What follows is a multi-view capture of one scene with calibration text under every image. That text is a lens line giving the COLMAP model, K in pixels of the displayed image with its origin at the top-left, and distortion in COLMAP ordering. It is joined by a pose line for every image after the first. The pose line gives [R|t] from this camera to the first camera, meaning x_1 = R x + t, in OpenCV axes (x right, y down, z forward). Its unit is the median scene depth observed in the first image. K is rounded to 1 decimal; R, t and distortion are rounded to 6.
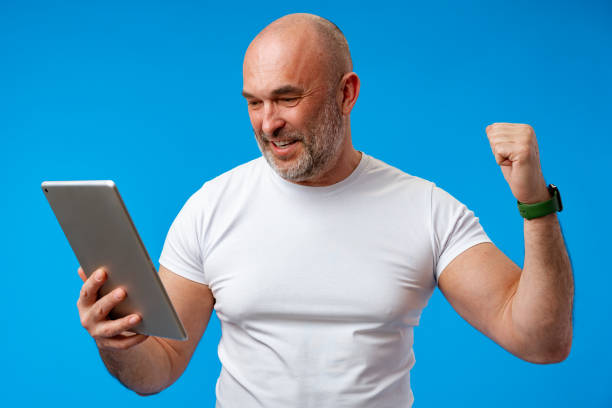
lens RADIAL K [[826.2, 0, 306.0], [0, 826.2, 204.0], [0, 0, 1]] dist [-0.014420, 0.006869]
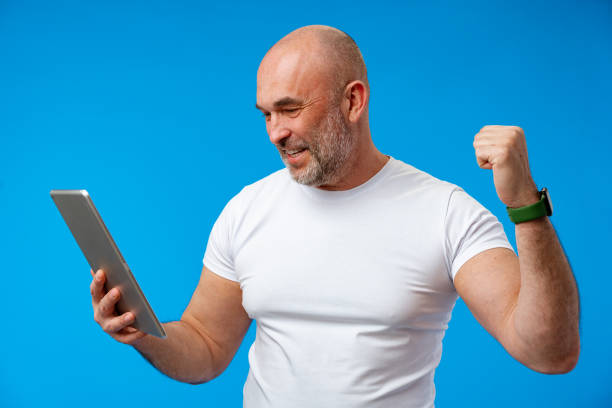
lens RADIAL K [[826.2, 0, 306.0], [0, 826.2, 204.0], [0, 0, 1]] dist [-0.014420, 0.006869]
pose [[0.955321, -0.011604, -0.295344, 0.298651], [0.013955, 0.999886, 0.005851, -0.013131], [0.295242, -0.009711, 0.955373, 0.000851]]
